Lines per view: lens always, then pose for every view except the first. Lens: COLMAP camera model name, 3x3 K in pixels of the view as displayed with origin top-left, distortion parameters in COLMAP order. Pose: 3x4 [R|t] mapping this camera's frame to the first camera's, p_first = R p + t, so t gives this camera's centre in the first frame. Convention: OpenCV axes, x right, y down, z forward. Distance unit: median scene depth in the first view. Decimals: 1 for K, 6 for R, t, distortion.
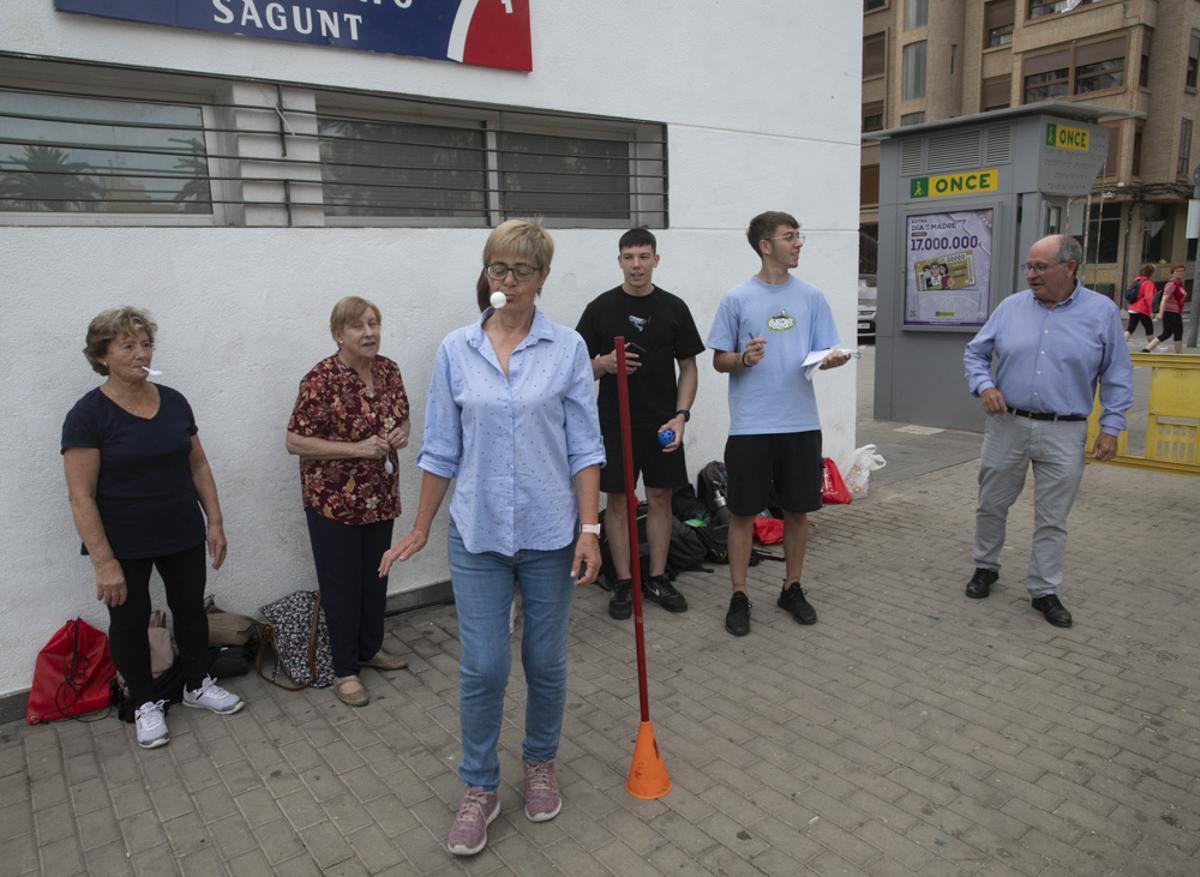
lens RADIAL K [[853.1, 0, 600.0], [0, 853.1, 438.5], [0, 0, 1]] dist [-0.135115, 0.115065]
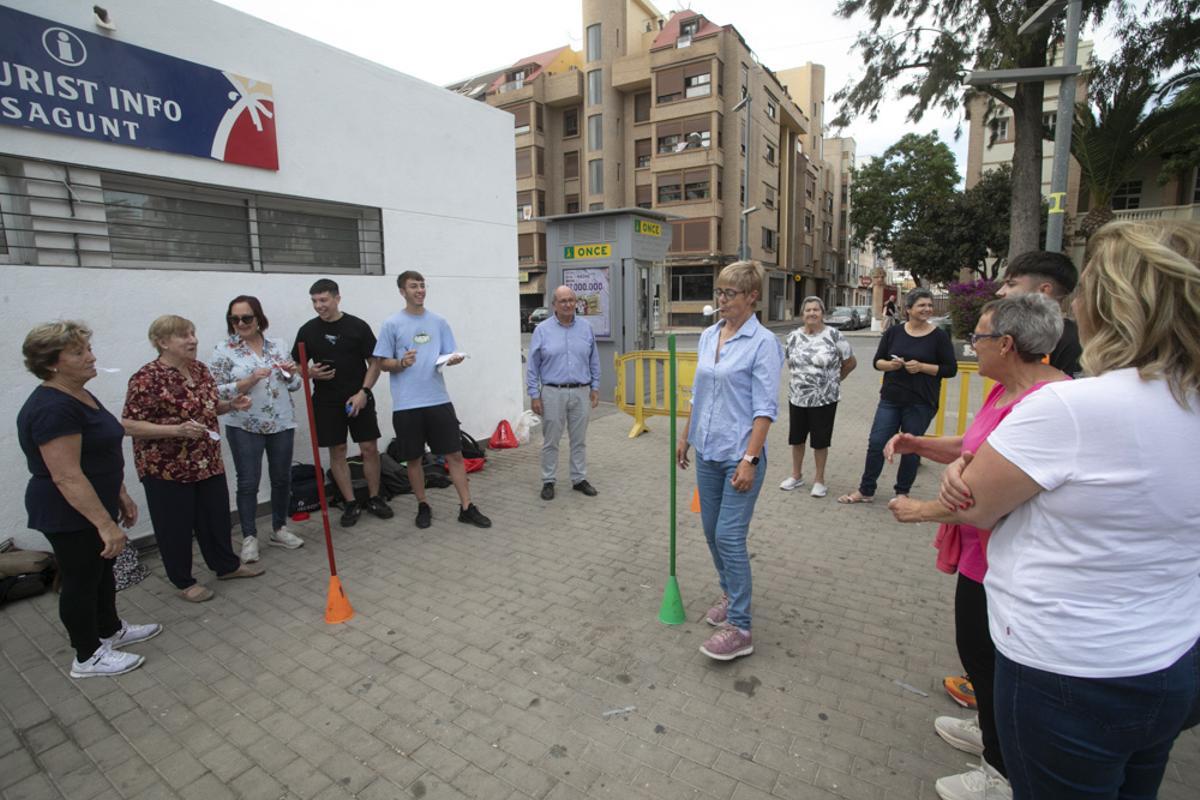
lens RADIAL K [[570.4, 0, 602.9], [0, 570.4, 386.6], [0, 0, 1]] dist [-0.071845, 0.022454]
pose [[0.948696, -0.016983, 0.315734, 0.150691], [0.029801, 0.998914, -0.035815, 0.006184], [-0.314783, 0.043386, 0.948172, -0.119240]]
